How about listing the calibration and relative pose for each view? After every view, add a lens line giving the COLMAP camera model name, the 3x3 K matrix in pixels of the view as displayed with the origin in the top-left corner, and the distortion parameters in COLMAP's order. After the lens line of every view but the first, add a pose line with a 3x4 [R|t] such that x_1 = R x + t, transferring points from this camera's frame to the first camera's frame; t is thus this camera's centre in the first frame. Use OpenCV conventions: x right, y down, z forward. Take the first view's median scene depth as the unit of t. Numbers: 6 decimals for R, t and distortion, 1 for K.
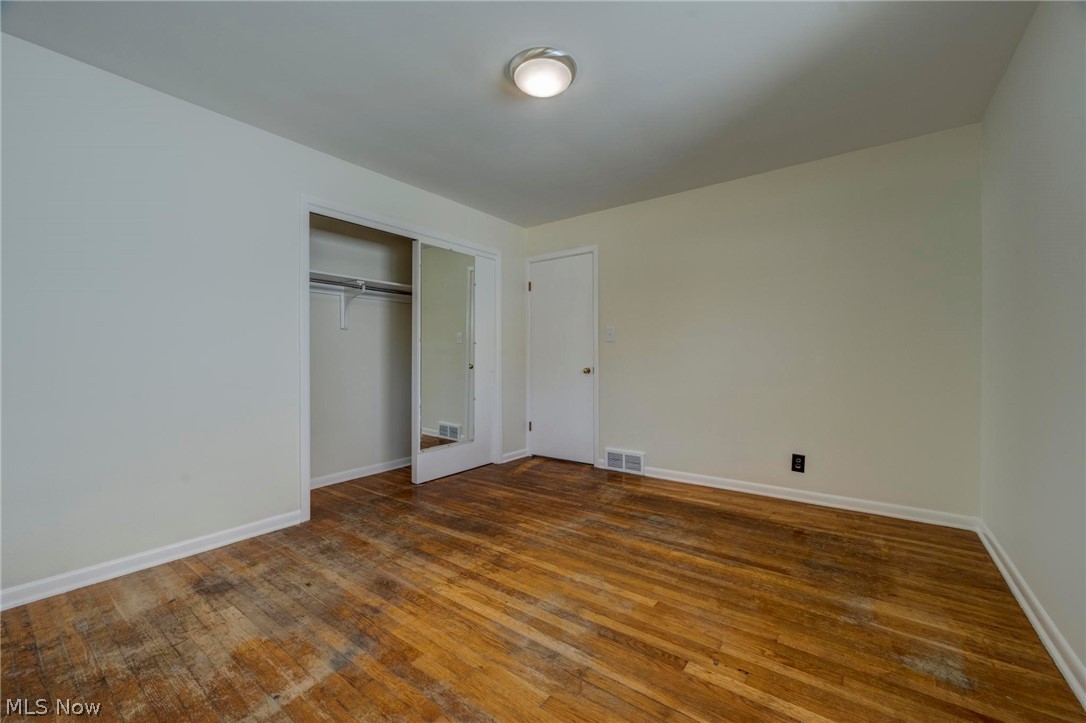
lens RADIAL K [[435.1, 0, 545.6], [0, 435.1, 363.1], [0, 0, 1]] dist [0.003668, -0.000477]
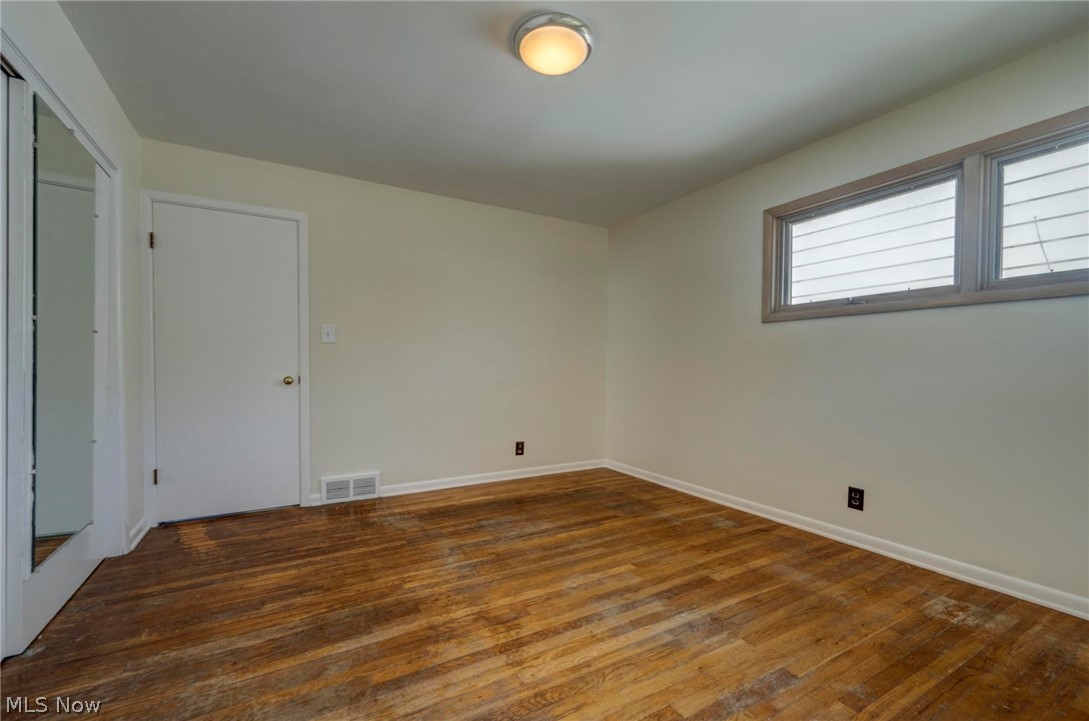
lens RADIAL K [[436.3, 0, 547.1], [0, 436.3, 362.1], [0, 0, 1]] dist [0.003668, -0.000477]
pose [[0.408567, 0.016965, 0.912571, -0.693119], [0.001099, 0.999817, -0.019079, 0.003338], [-0.912728, 0.008798, 0.408473, 0.508296]]
